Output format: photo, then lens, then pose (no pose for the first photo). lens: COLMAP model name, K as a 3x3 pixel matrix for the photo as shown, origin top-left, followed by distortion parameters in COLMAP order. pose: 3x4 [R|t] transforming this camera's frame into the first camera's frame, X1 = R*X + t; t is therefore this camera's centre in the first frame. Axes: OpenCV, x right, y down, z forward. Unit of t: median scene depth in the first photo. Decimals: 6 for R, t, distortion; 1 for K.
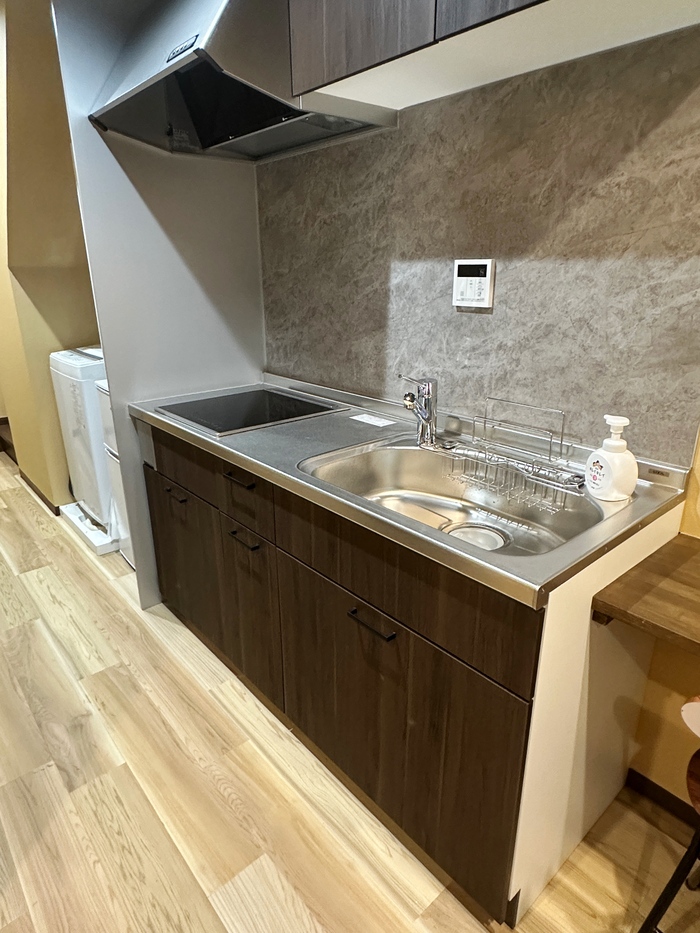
lens RADIAL K [[560.8, 0, 350.0], [0, 560.8, 466.5], [0, 0, 1]] dist [-0.002698, -0.001391]
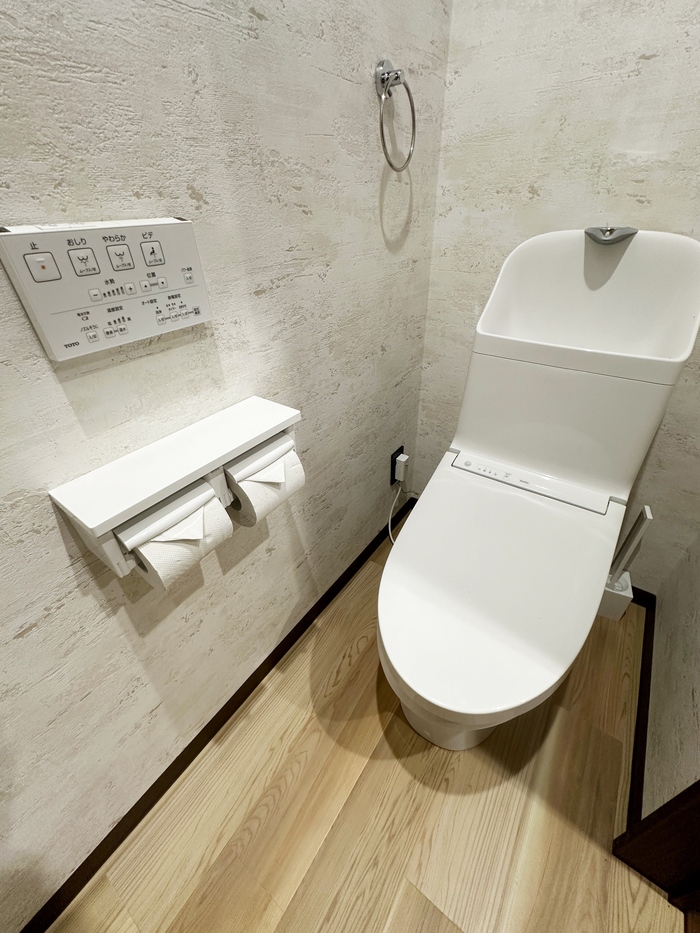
lens RADIAL K [[376.4, 0, 350.0], [0, 376.4, 466.5], [0, 0, 1]] dist [-0.002789, -0.000355]
pose [[-0.239361, -0.540058, 0.806873, -0.545235], [0.353115, 0.725702, 0.590480, -0.069423], [-0.904442, 0.426257, 0.016998, 0.814746]]
